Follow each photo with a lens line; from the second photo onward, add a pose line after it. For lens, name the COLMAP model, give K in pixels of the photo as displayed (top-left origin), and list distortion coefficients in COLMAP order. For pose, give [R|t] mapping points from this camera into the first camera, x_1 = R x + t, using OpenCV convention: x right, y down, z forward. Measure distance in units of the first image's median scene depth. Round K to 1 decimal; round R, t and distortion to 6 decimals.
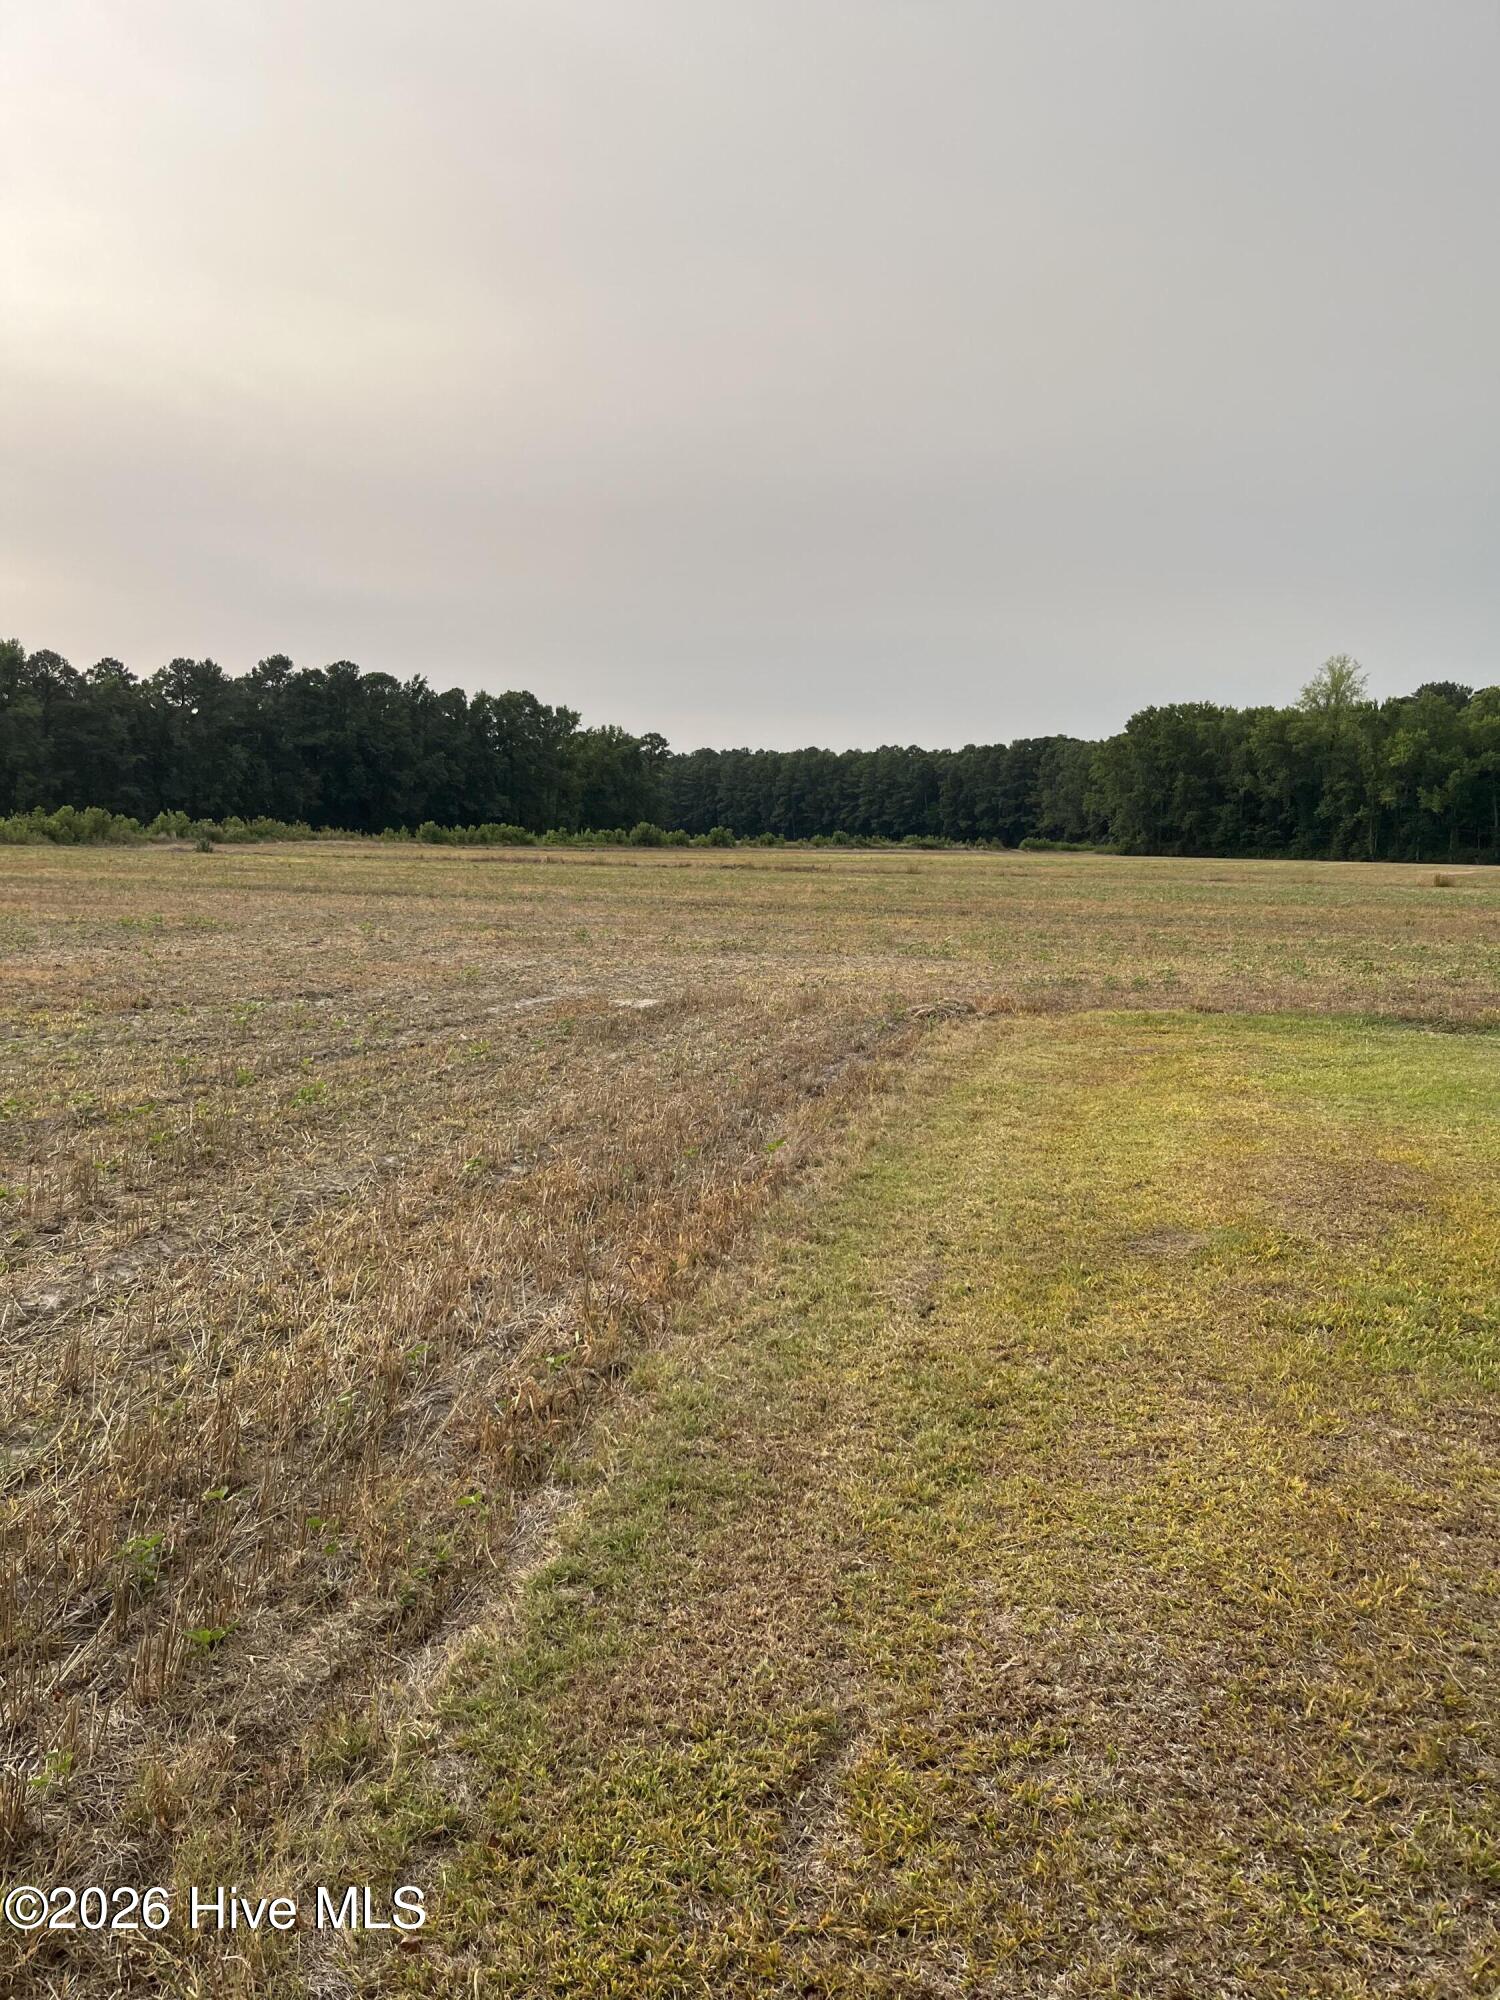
lens RADIAL K [[1519.3, 0, 740.0], [0, 1519.3, 1011.0], [0, 0, 1]] dist [0.051027, -0.086714]
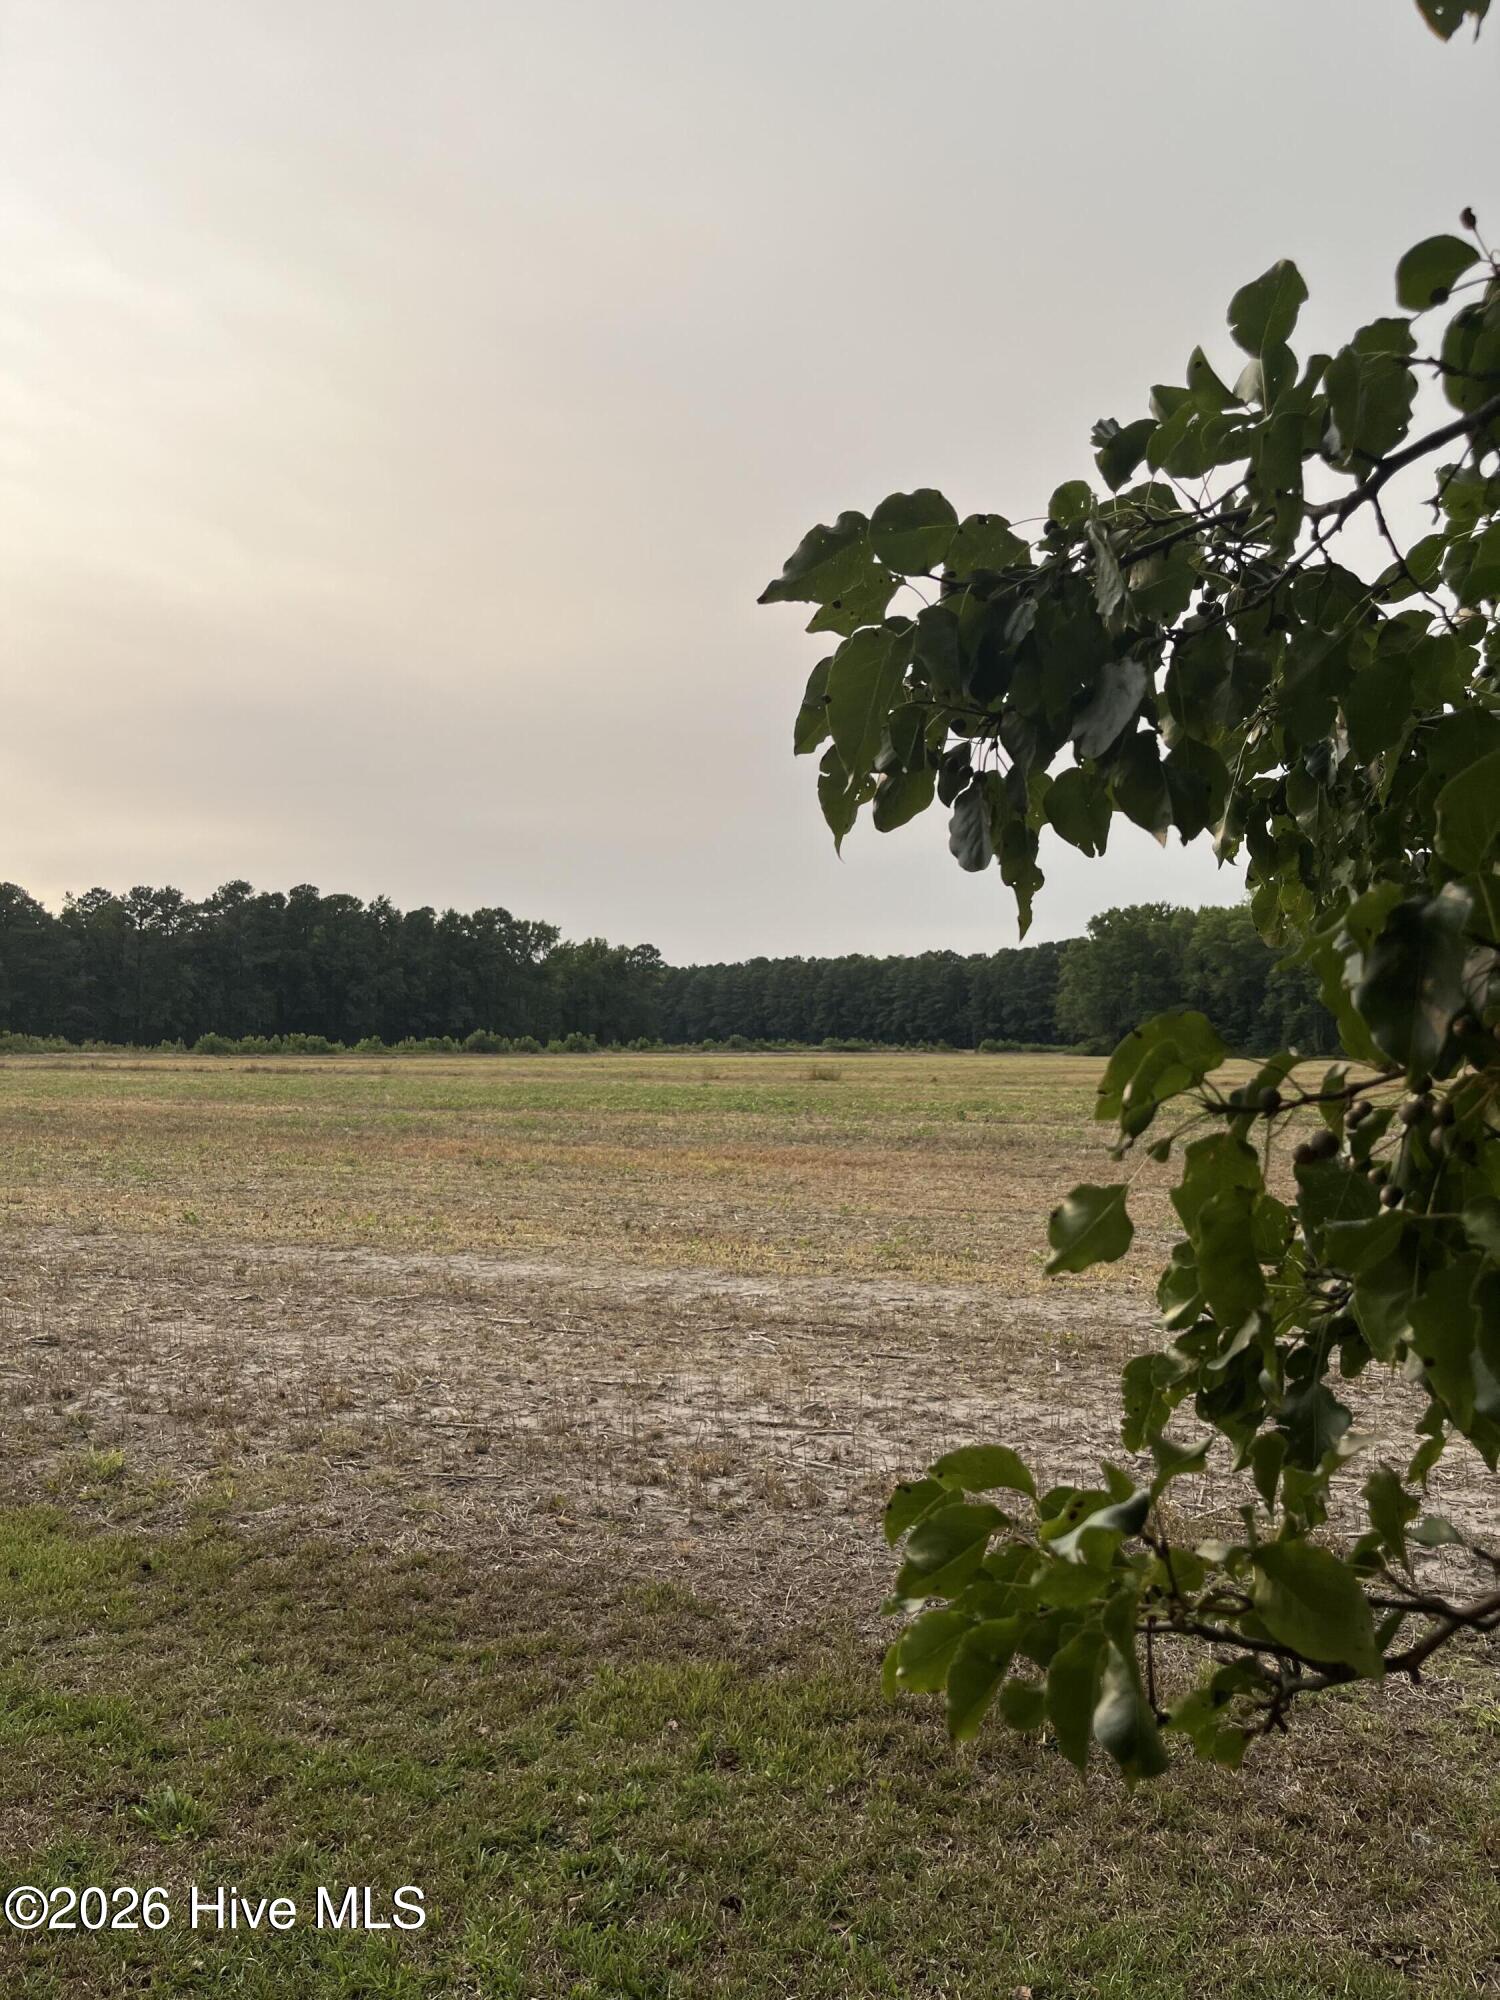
lens RADIAL K [[1513.3, 0, 743.8], [0, 1513.3, 1028.0], [0, 0, 1]] dist [0.054310, -0.094139]
pose [[0.993779, -0.016184, -0.110185, 0.628784], [0.002365, 0.992227, -0.124417, 0.007128], [0.111342, 0.123382, 0.986093, 0.018424]]
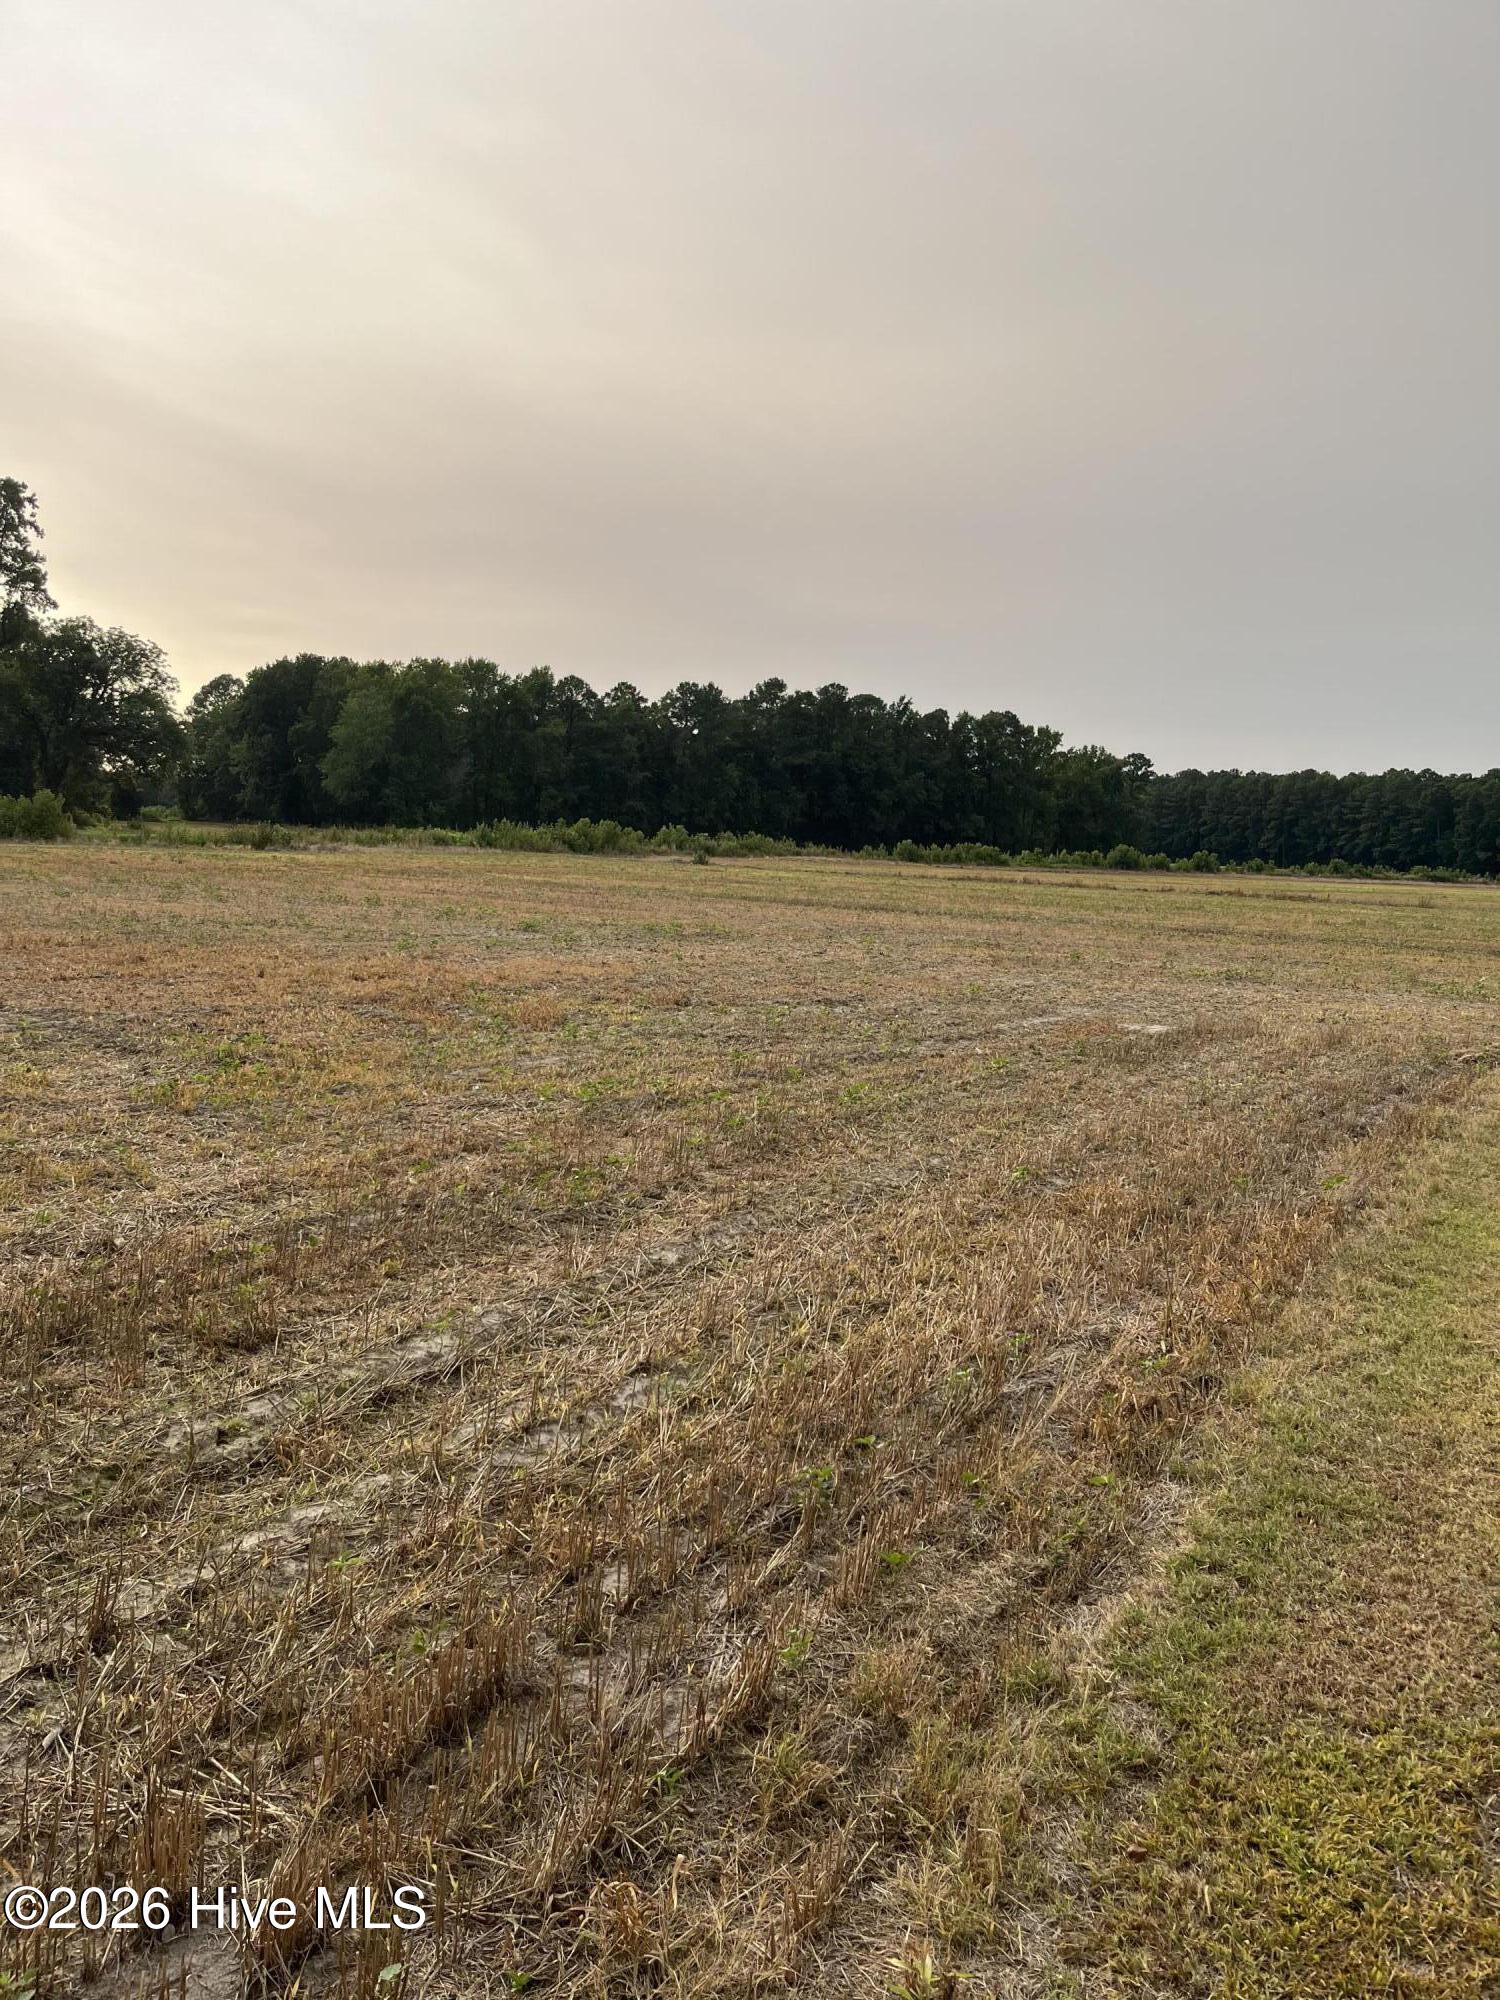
lens RADIAL K [[1513.3, 0, 743.8], [0, 1513.3, 1028.0], [0, 0, 1]] dist [0.054310, -0.094139]
pose [[0.954115, 0.061079, -0.293144, -0.006271], [-0.061476, 0.998078, 0.007869, 0.000621], [0.293061, 0.010513, 0.956036, -0.004739]]
